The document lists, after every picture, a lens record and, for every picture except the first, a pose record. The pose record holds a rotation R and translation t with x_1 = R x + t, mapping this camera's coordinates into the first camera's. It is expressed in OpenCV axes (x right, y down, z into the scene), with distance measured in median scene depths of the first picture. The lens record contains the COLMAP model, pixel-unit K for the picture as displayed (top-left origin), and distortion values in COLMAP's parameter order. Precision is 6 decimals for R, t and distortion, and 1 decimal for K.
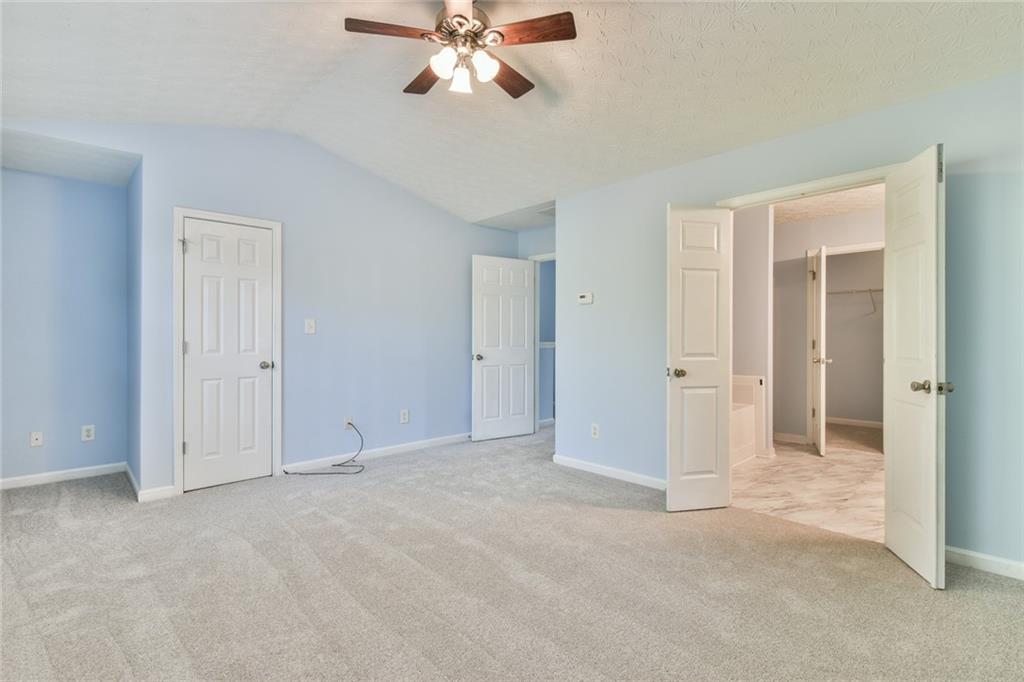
lens RADIAL K [[488.1, 0, 511.2], [0, 488.1, 332.9], [0, 0, 1]] dist [-0.000487, 0.000010]
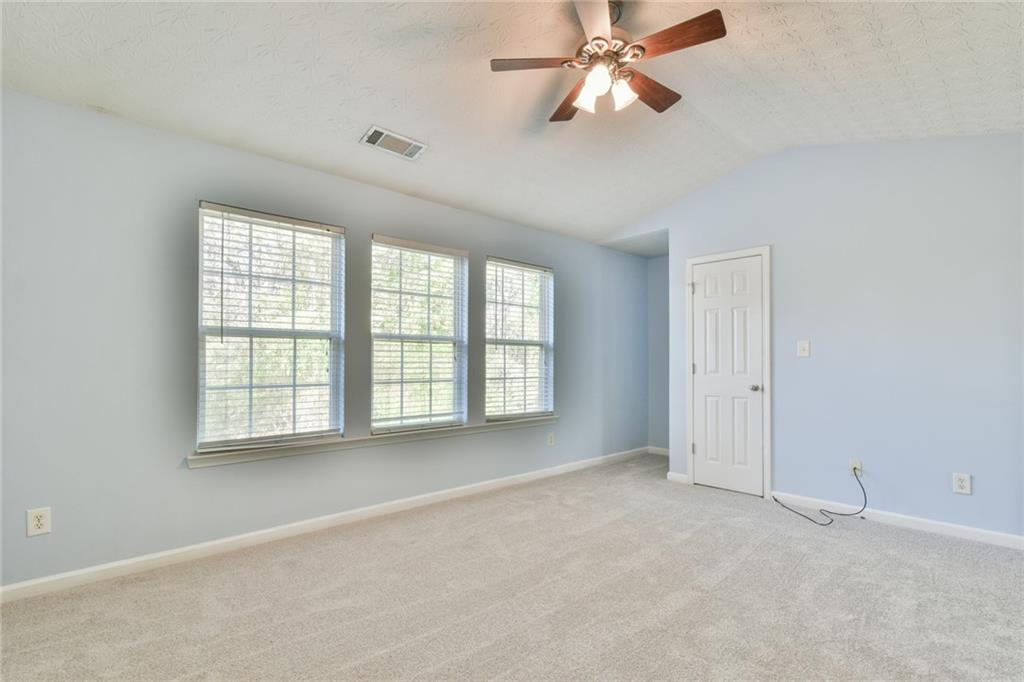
lens RADIAL K [[488.1, 0, 512.2], [0, 488.1, 347.6], [0, 0, 1]] dist [-0.000487, 0.000010]
pose [[-0.015392, -0.023235, -0.999612, 0.565395], [0.004904, 0.999716, -0.023313, 0.003063], [0.999870, -0.005261, -0.015274, 0.523196]]
